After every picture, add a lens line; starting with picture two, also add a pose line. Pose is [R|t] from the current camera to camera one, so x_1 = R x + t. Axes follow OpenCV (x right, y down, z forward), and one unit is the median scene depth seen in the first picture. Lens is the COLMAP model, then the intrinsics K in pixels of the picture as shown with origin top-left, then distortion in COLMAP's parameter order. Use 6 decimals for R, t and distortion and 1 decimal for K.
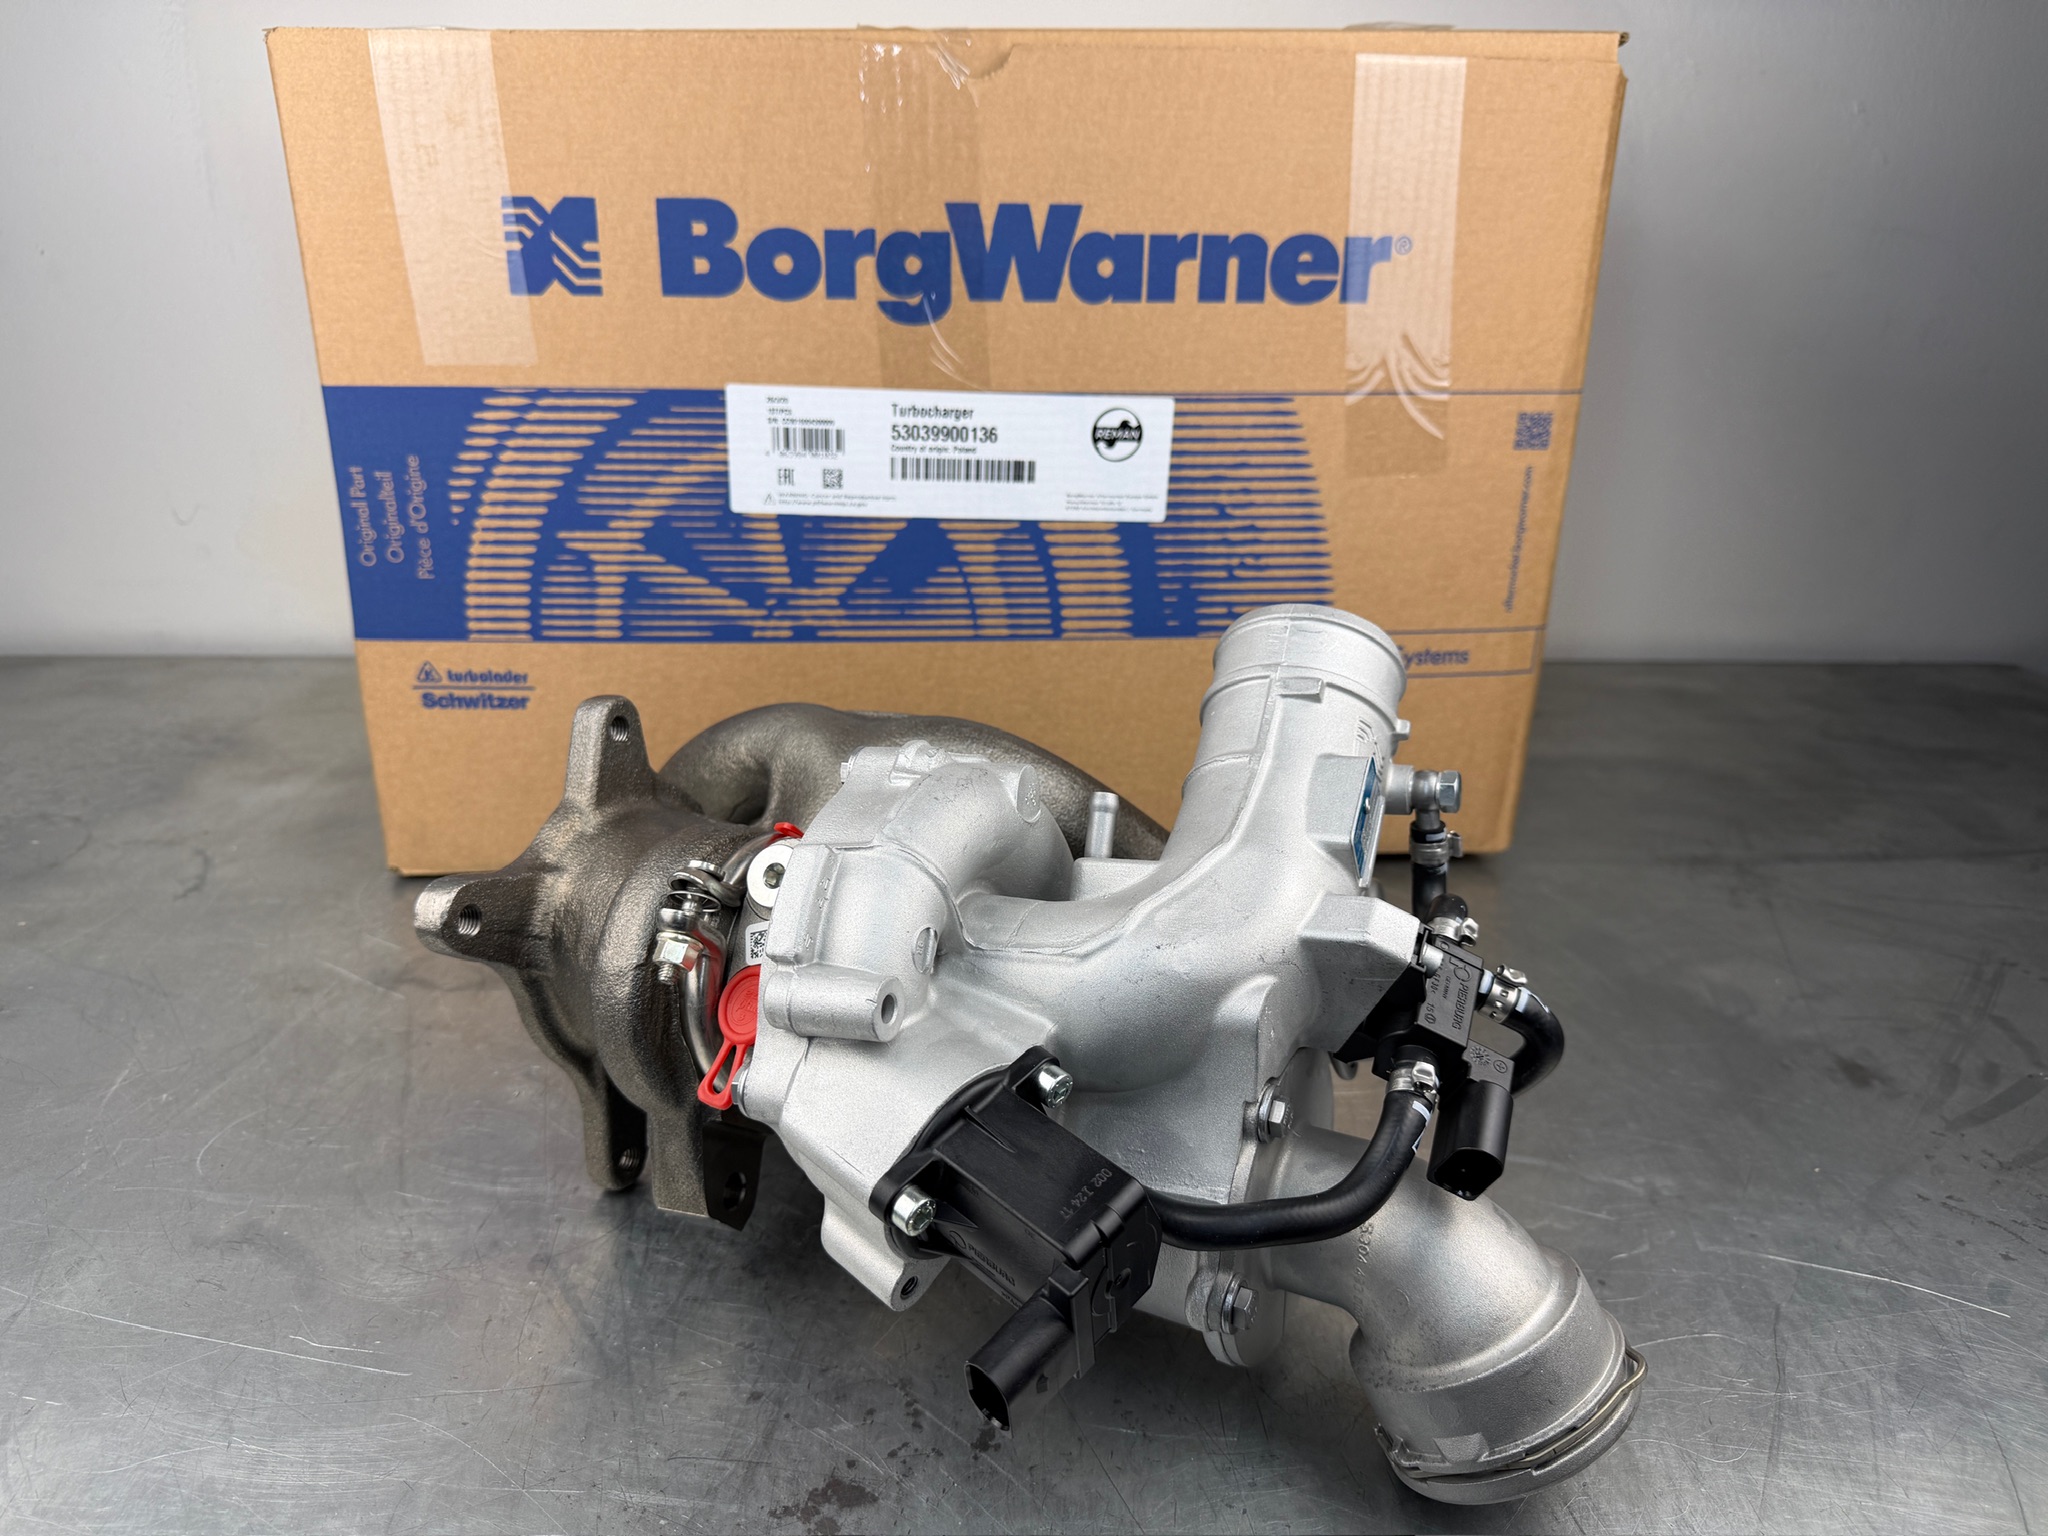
lens RADIAL K [[1456.1, 0, 1022.3], [0, 1456.1, 806.2], [0, 0, 1]] dist [-0.031293, 0.009732]
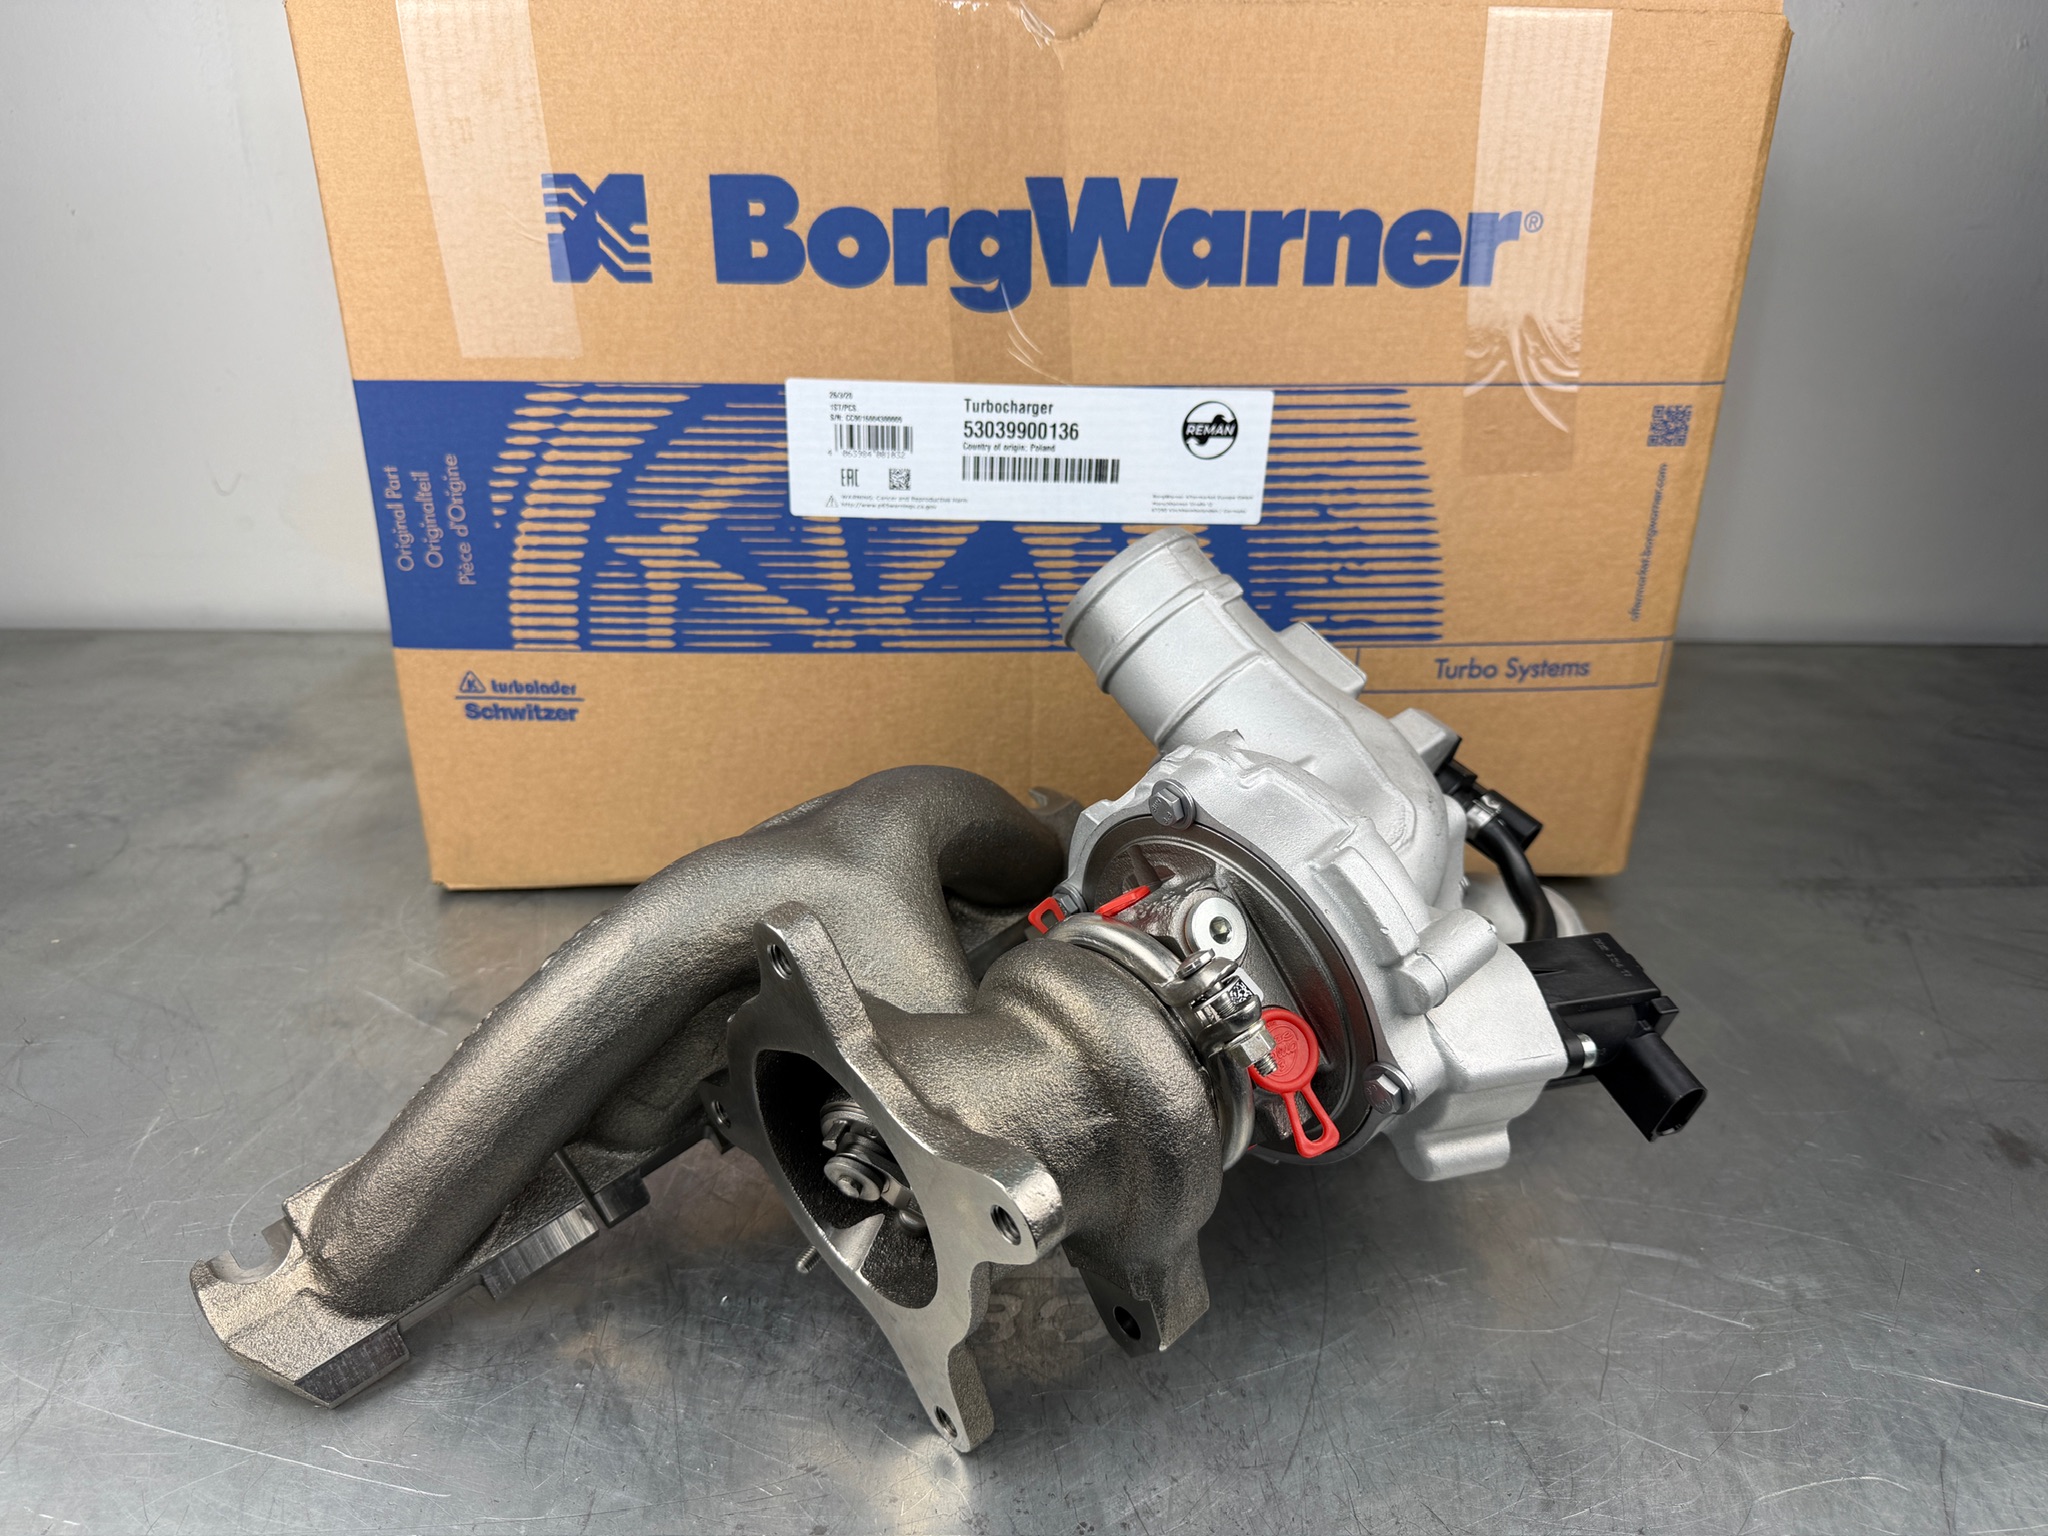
lens RADIAL K [[1451.2, 0, 1018.8], [0, 1451.2, 798.5], [0, 0, 1]] dist [-0.024294, 0.004991]
pose [[0.999212, 0.011108, -0.038092, -0.018241], [-0.009239, 0.998761, 0.048907, -0.070198], [0.038588, -0.048516, 0.998077, 0.075083]]
